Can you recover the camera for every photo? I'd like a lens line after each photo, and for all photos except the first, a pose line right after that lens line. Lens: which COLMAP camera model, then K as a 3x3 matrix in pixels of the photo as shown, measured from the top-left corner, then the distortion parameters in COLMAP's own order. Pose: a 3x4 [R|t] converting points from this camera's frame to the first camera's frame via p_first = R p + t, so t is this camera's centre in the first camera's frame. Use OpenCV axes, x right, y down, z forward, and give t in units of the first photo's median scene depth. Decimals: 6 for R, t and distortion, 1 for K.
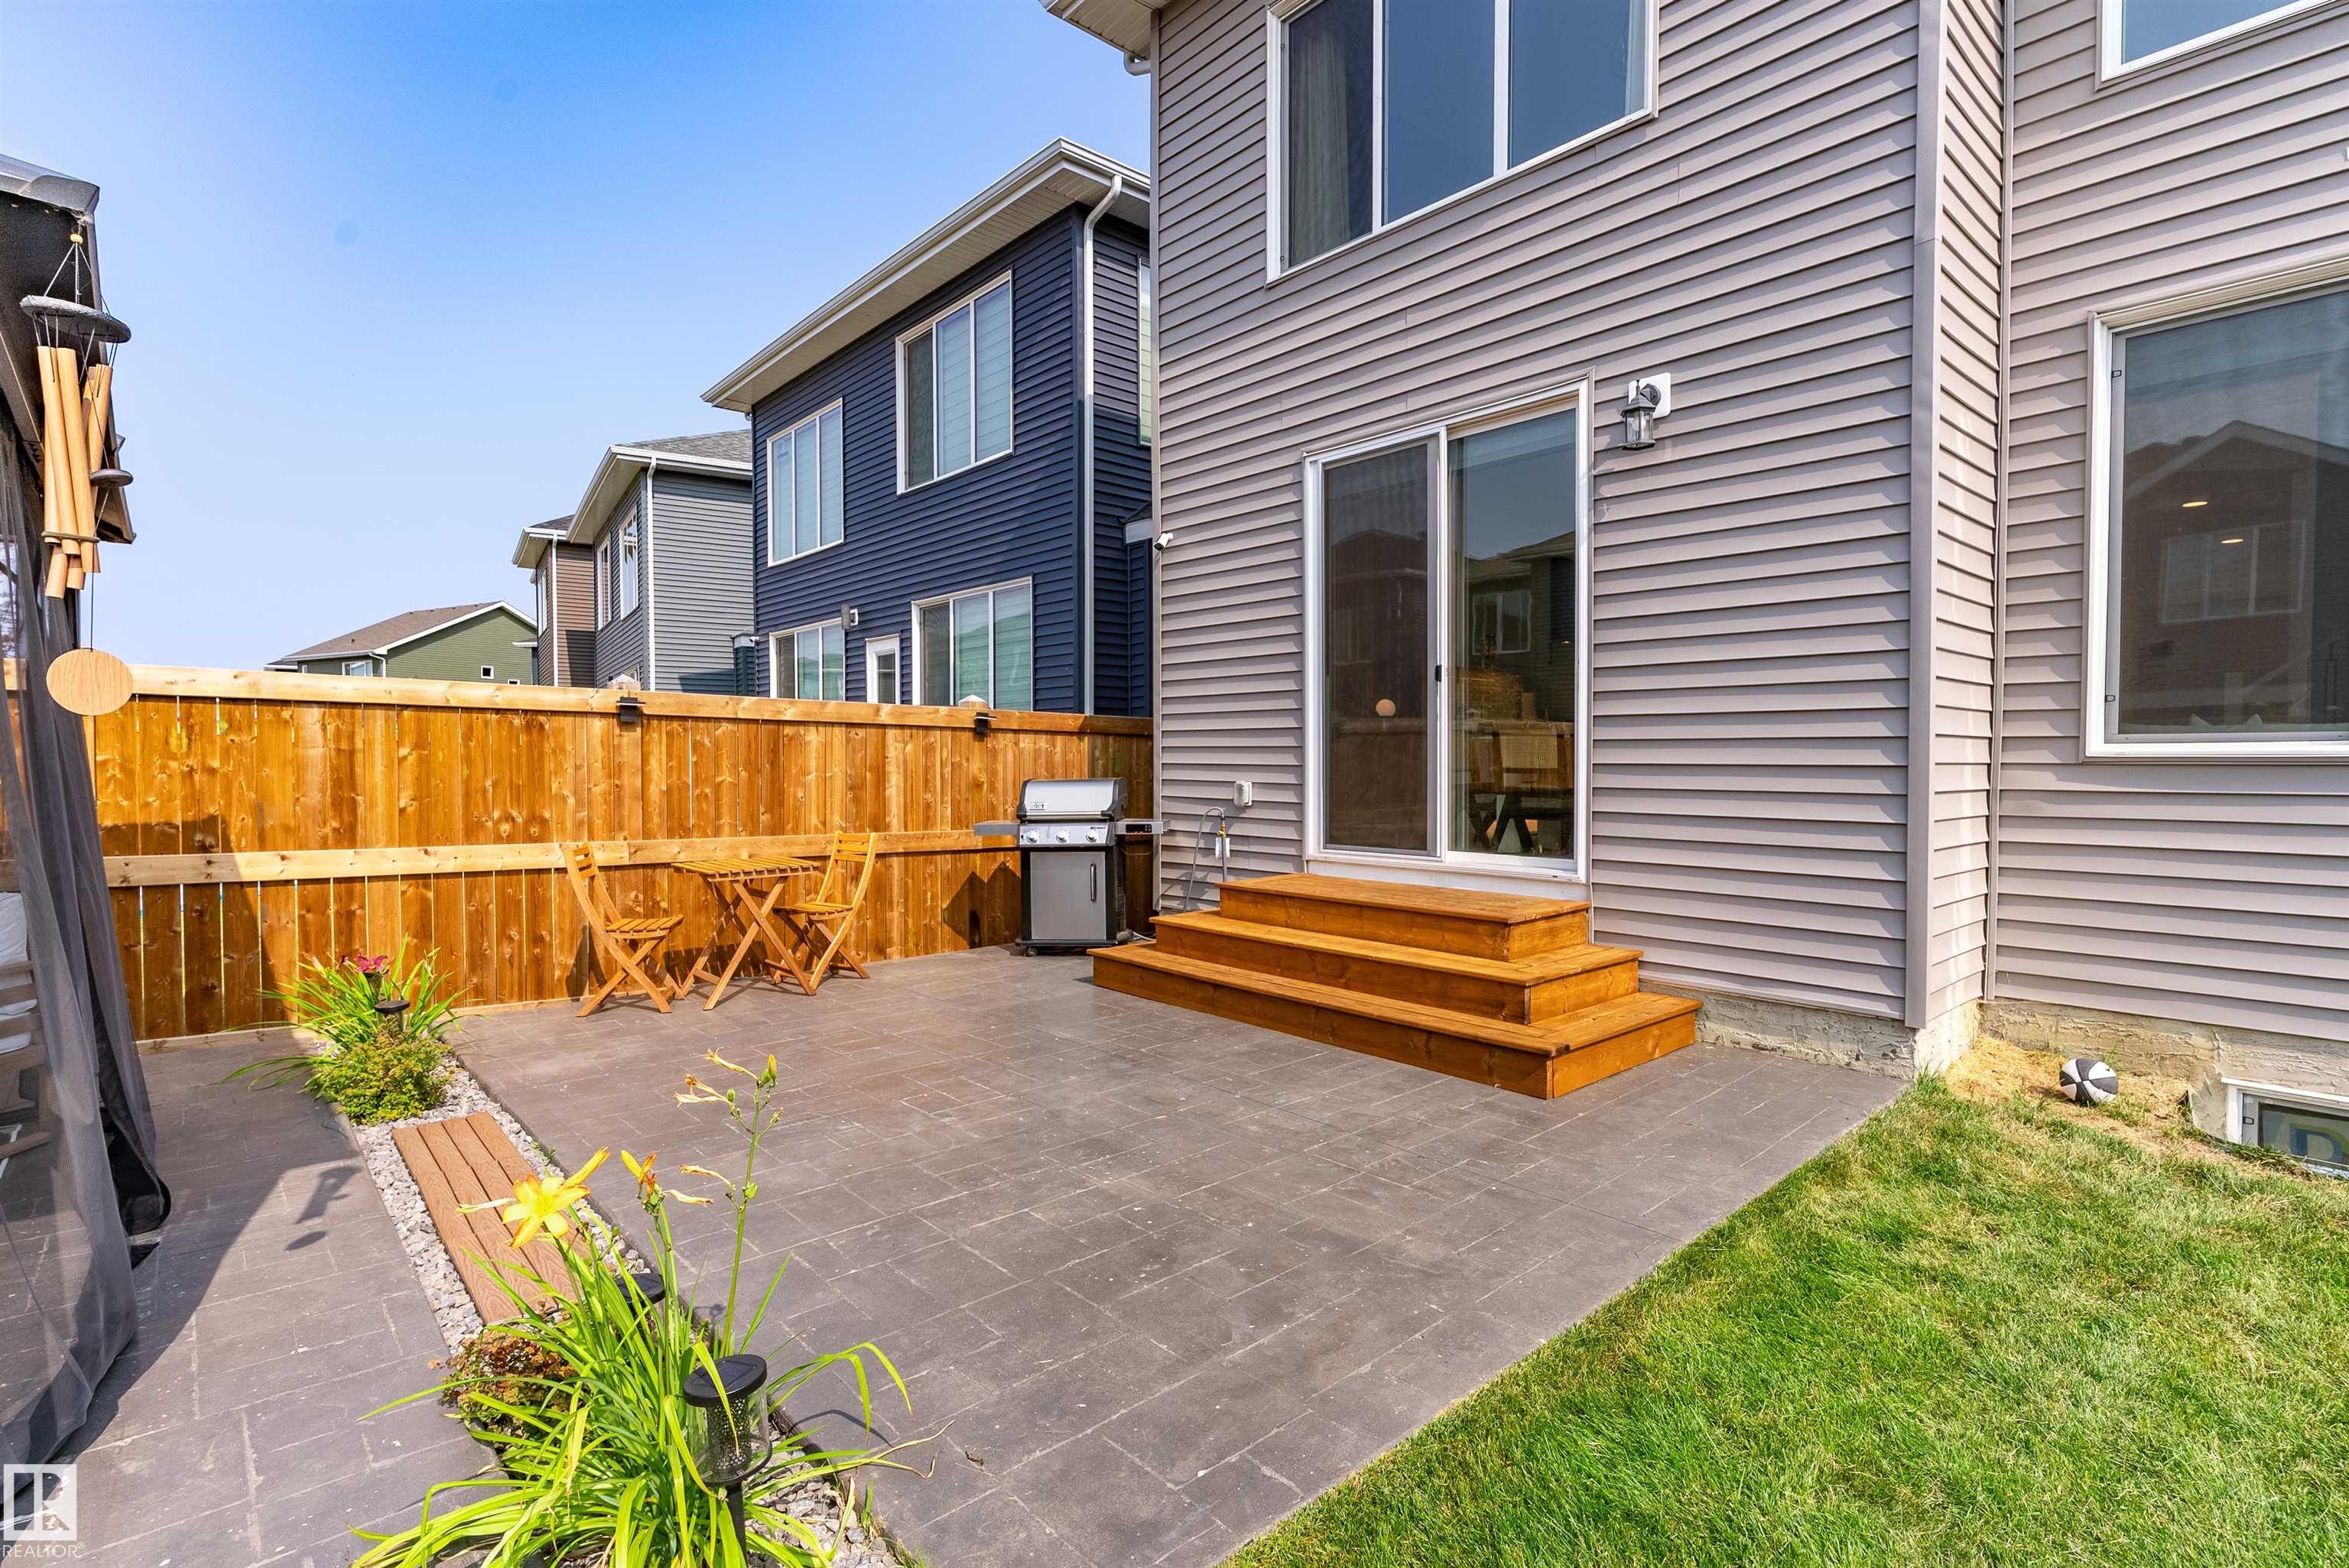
lens RADIAL K [[1116.8, 0, 1177.9], [0, 1116.8, 789.8], [0, 0, 1]] dist [0.001795, -0.001138]
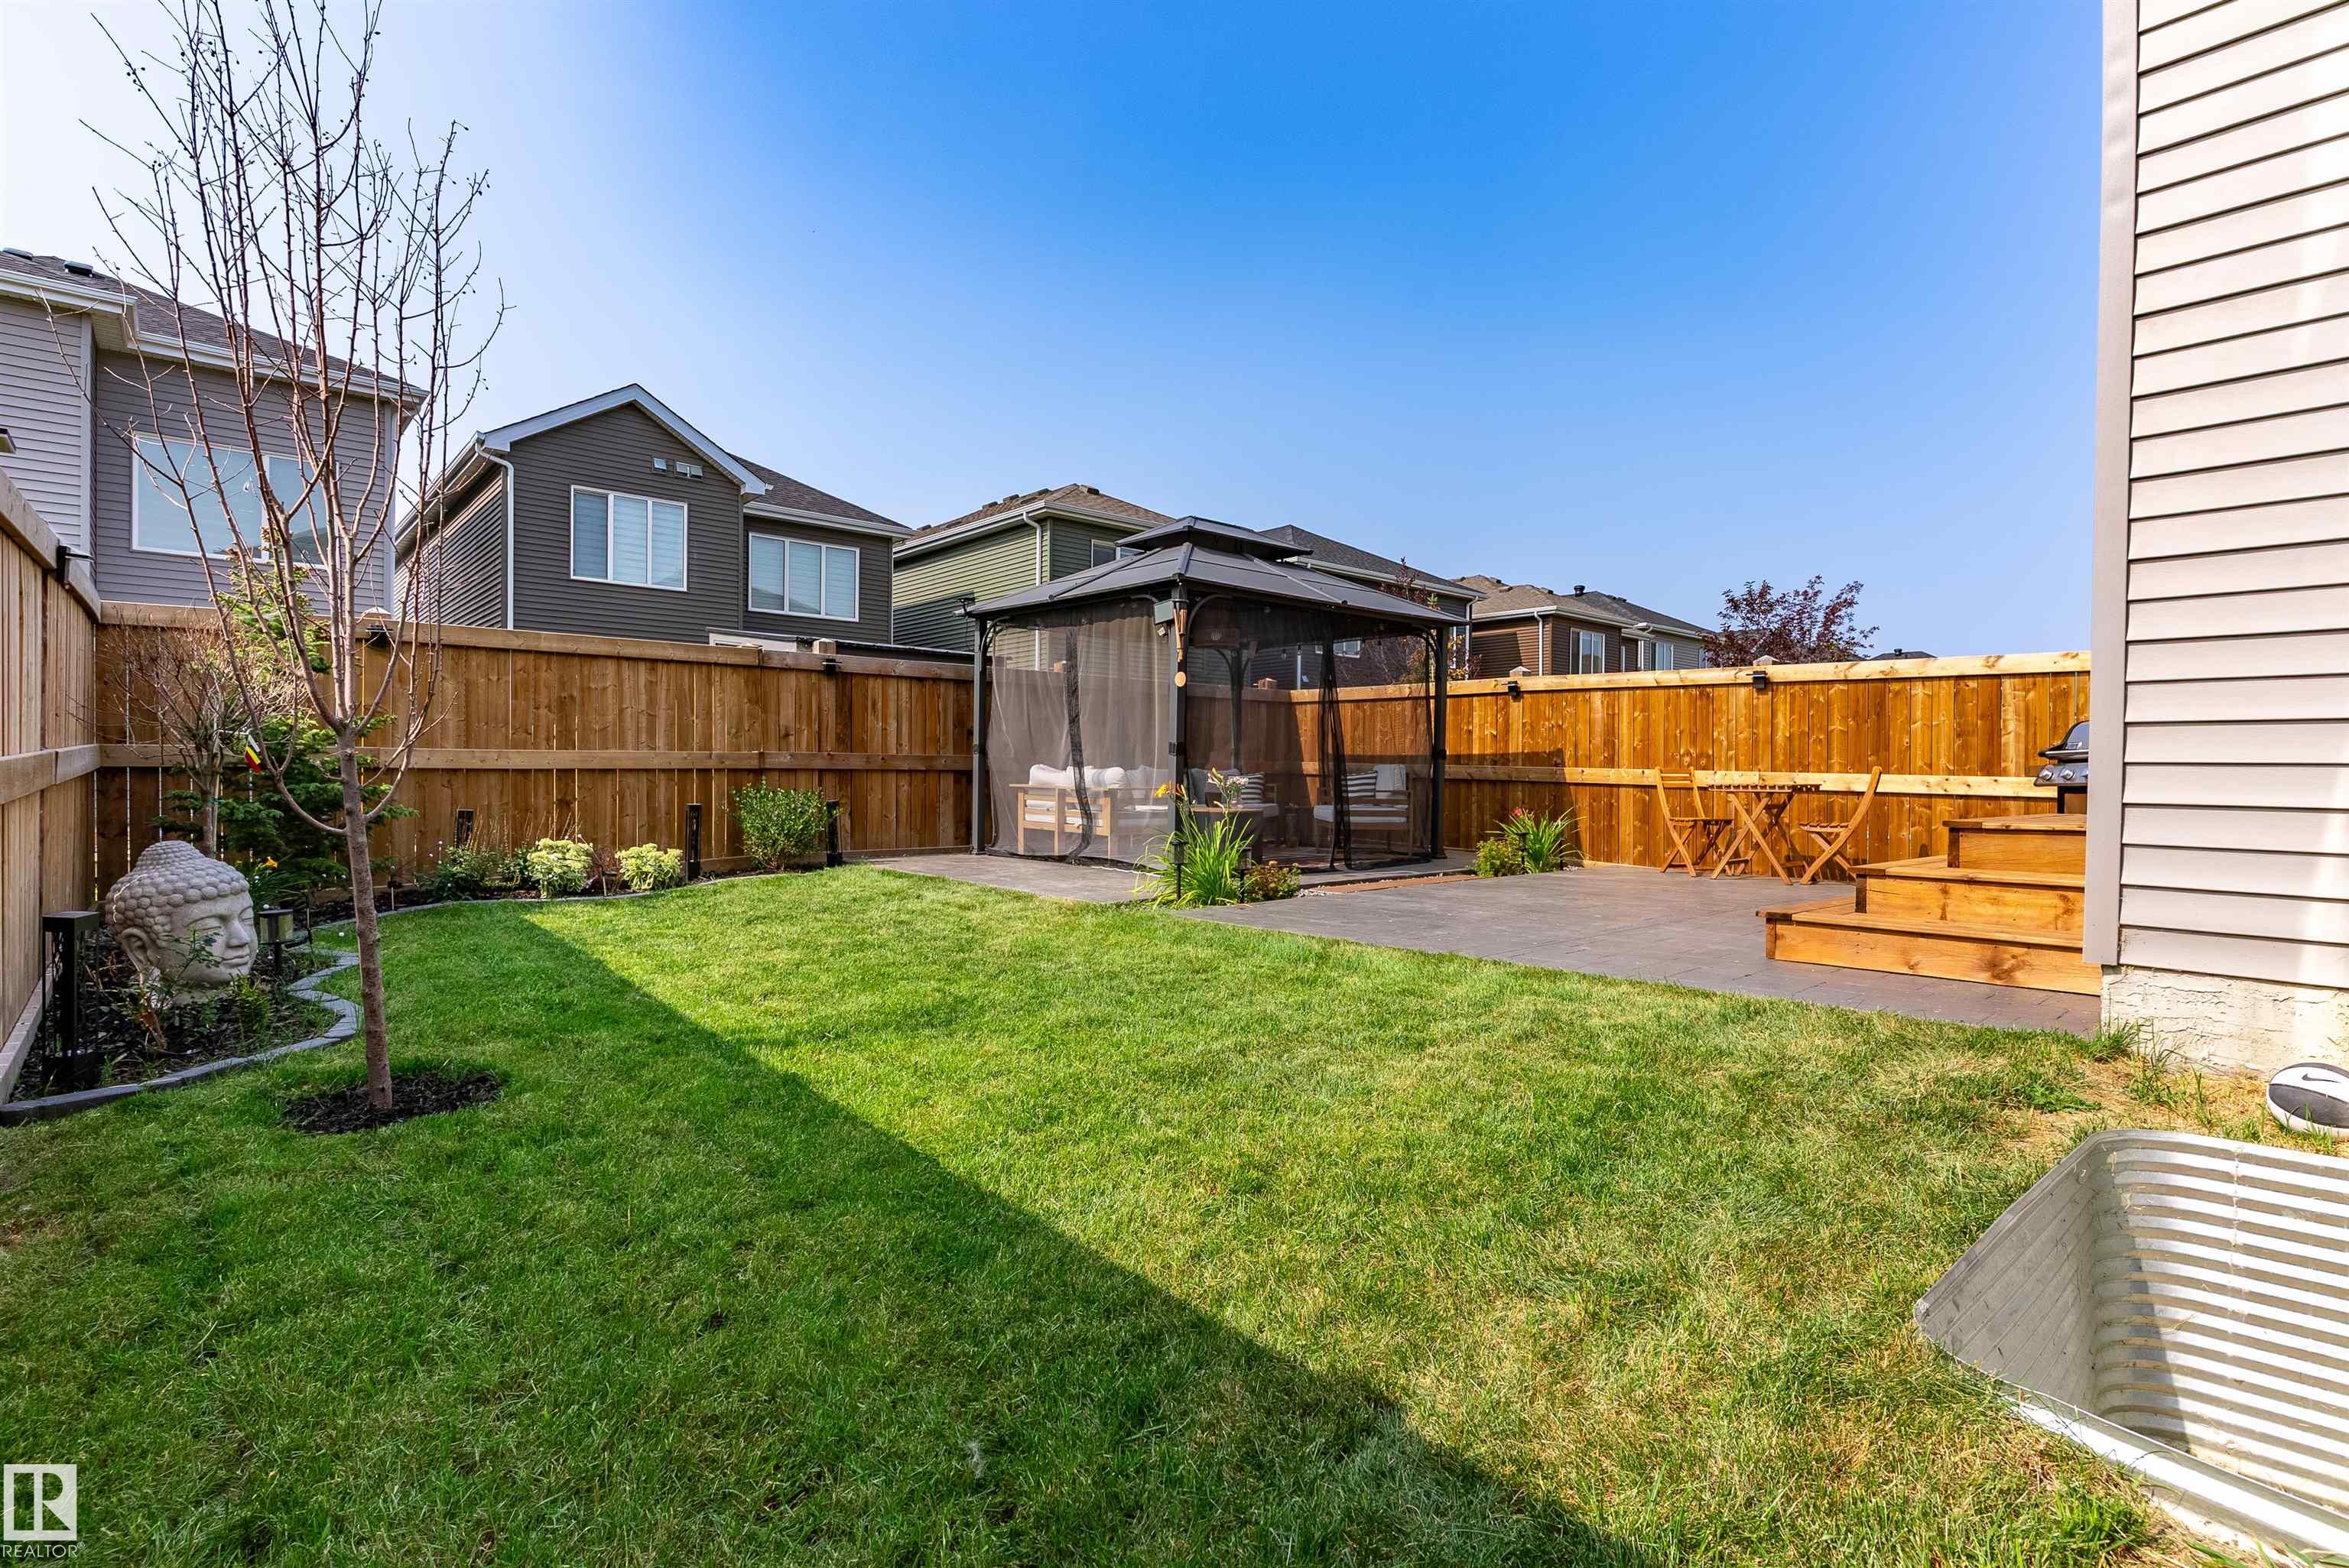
lens RADIAL K [[1116.8, 0, 1172.7], [0, 1116.8, 780.3], [0, 0, 1]] dist [0.001795, -0.001138]
pose [[-0.005711, 0.008216, -0.999950, 1.077928], [-0.037941, 0.999244, 0.008427, 0.083873], [0.999264, 0.037987, -0.005395, 0.299870]]
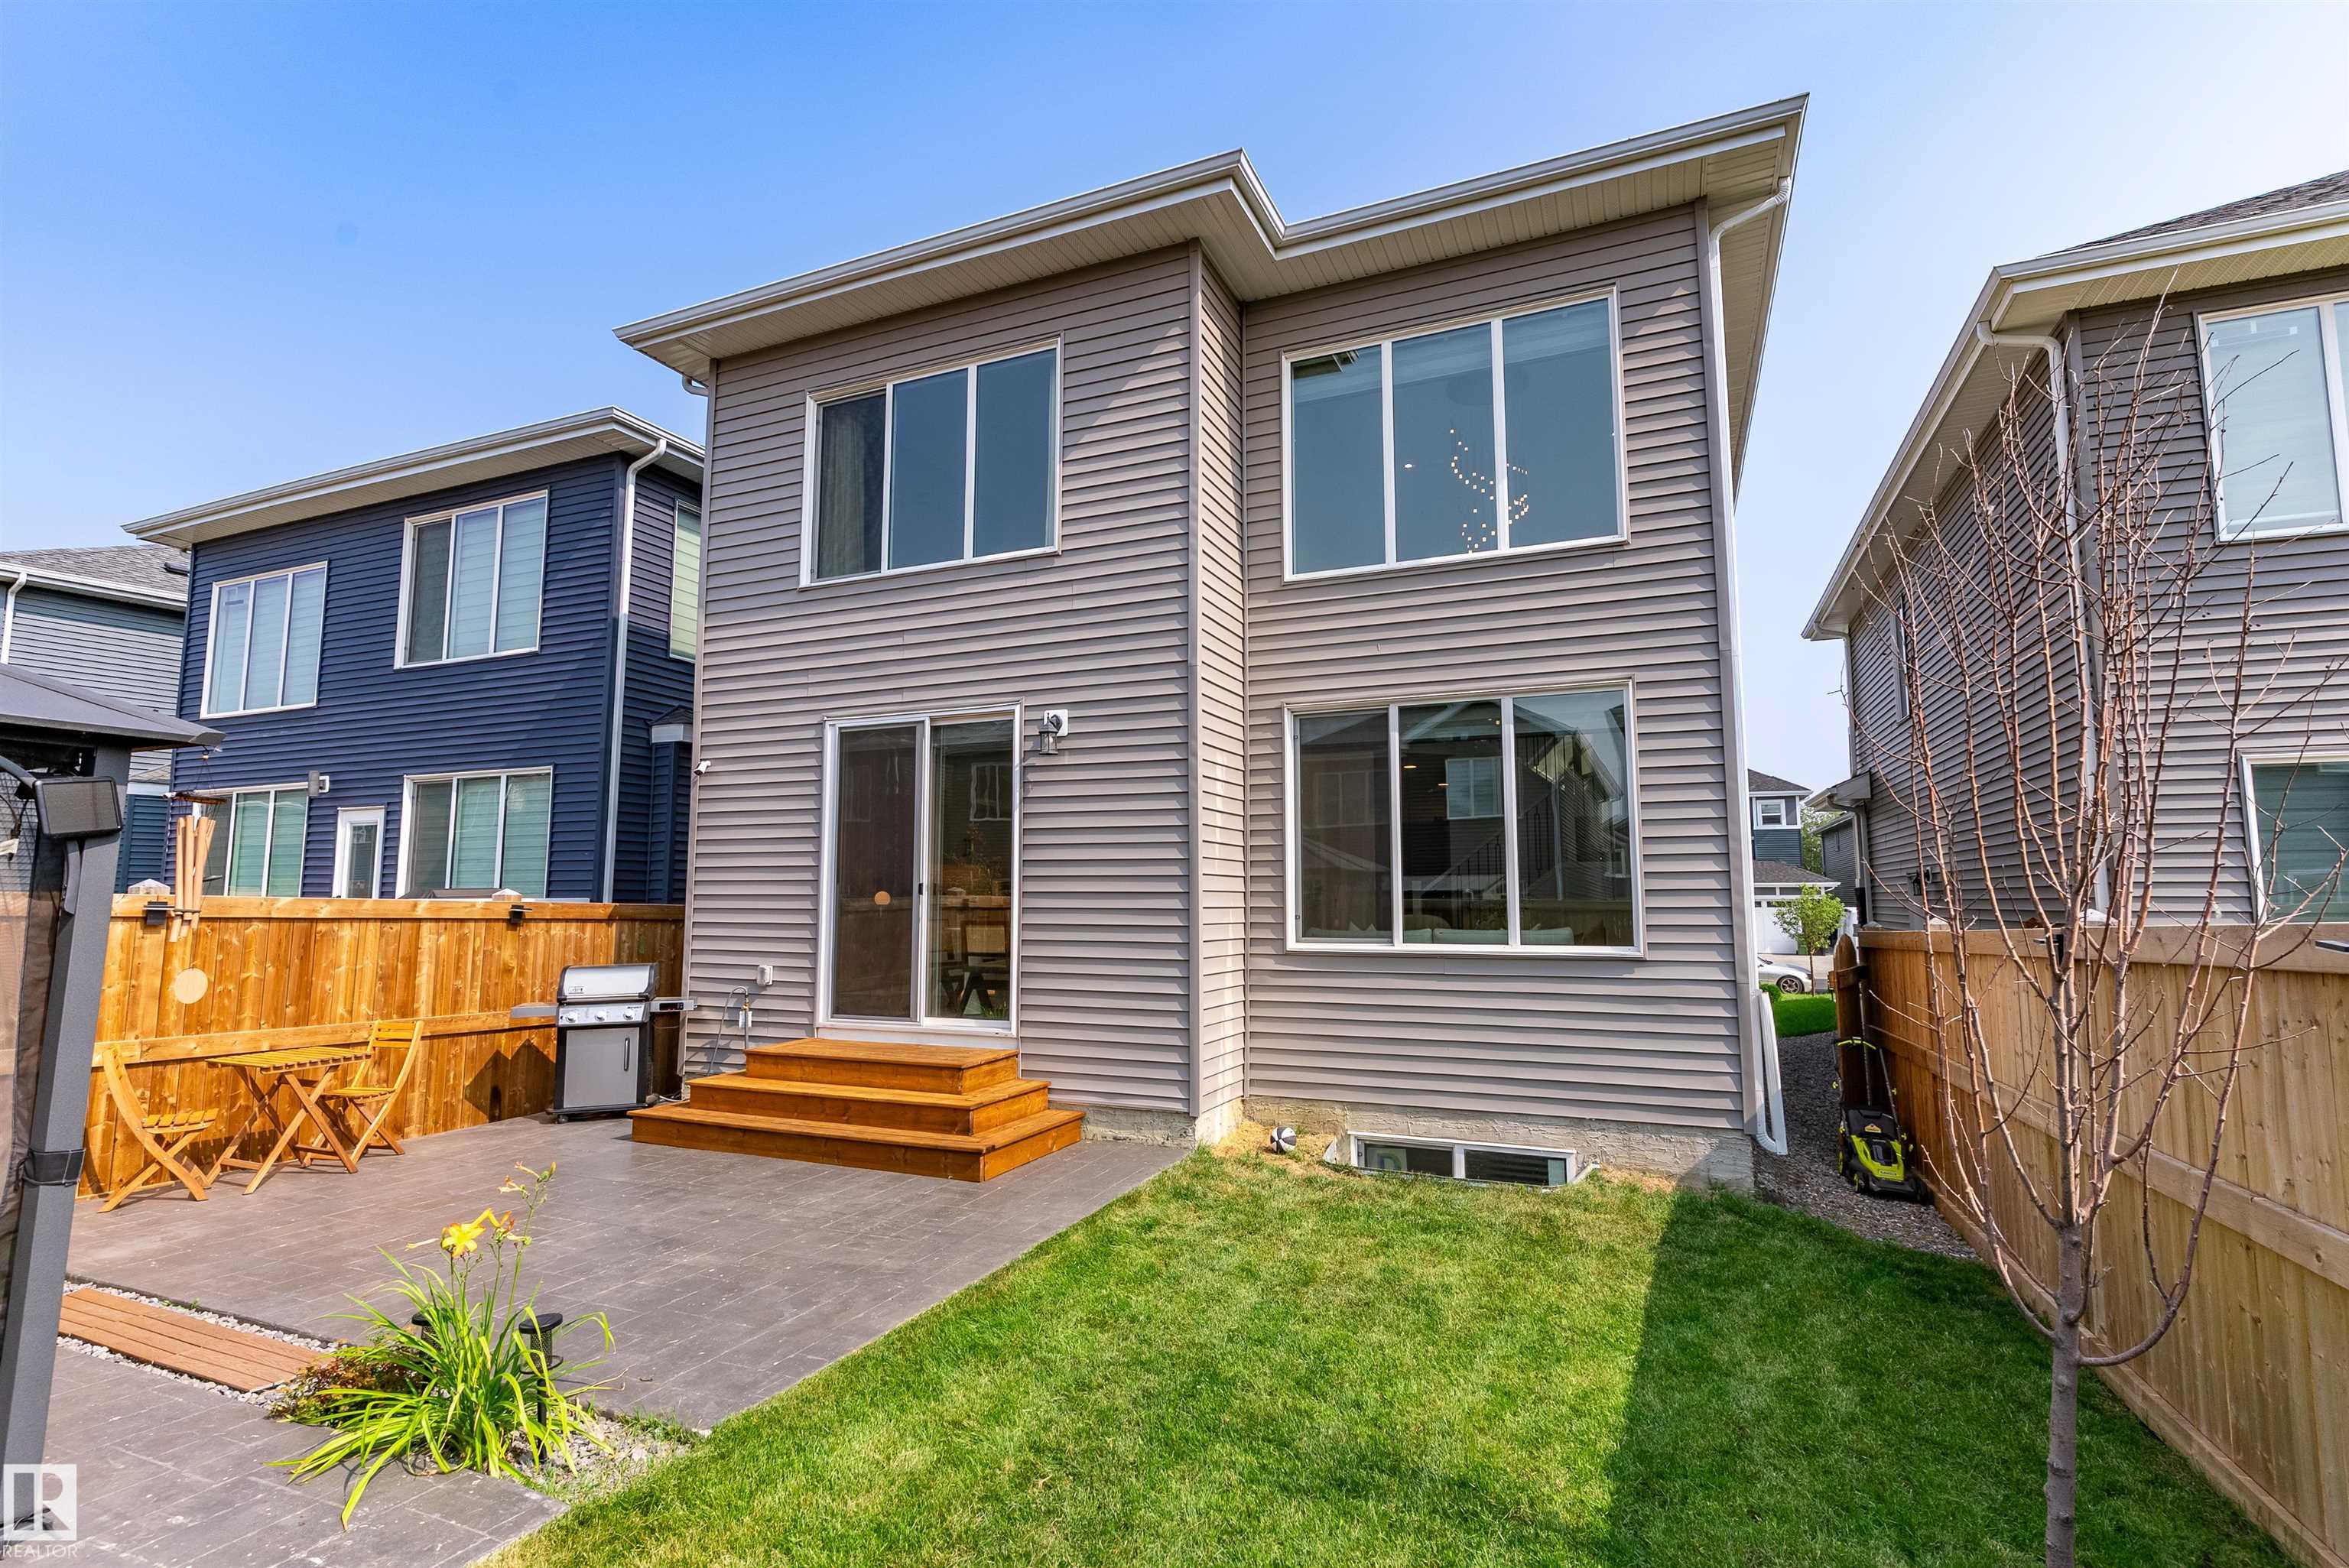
lens RADIAL K [[1116.8, 0, 1181.5], [0, 1116.8, 783.5], [0, 0, 1]] dist [0.001795, -0.001138]
pose [[0.903233, 0.046496, 0.426623, -0.080677], [0.010808, 0.991334, -0.130924, -0.050818], [-0.429013, 0.122866, 0.894903, -0.438712]]
